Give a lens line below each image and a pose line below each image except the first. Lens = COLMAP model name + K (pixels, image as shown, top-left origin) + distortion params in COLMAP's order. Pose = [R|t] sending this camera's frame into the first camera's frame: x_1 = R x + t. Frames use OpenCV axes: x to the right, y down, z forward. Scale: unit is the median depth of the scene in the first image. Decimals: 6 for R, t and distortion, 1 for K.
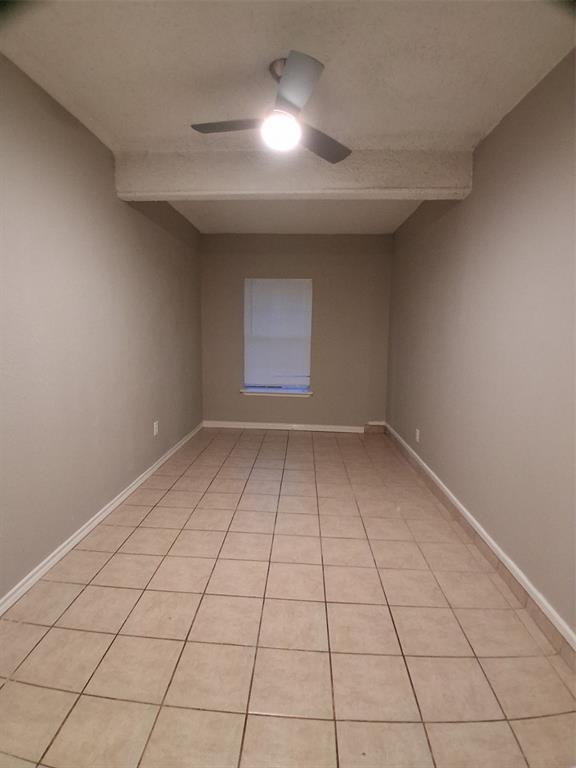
lens RADIAL K [[381.4, 0, 283.6], [0, 381.4, 381.9], [0, 0, 1]] dist [0.002836, -0.045292]
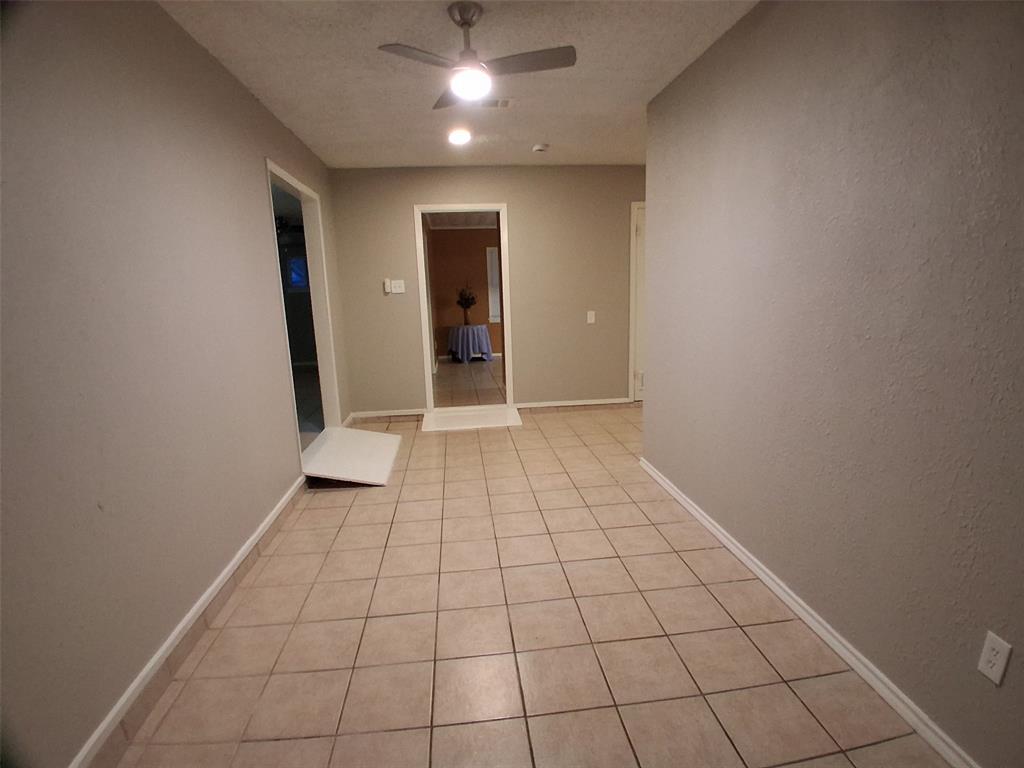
lens RADIAL K [[508.5, 0, 509.7], [0, 508.5, 393.3], [0, 0, 1]] dist [0.002836, -0.045292]
pose [[-0.986959, 0.050707, -0.152780, 0.093360], [-0.001514, 0.946127, 0.323793, -0.262968], [0.160967, 0.319801, -0.933711, 1.837826]]
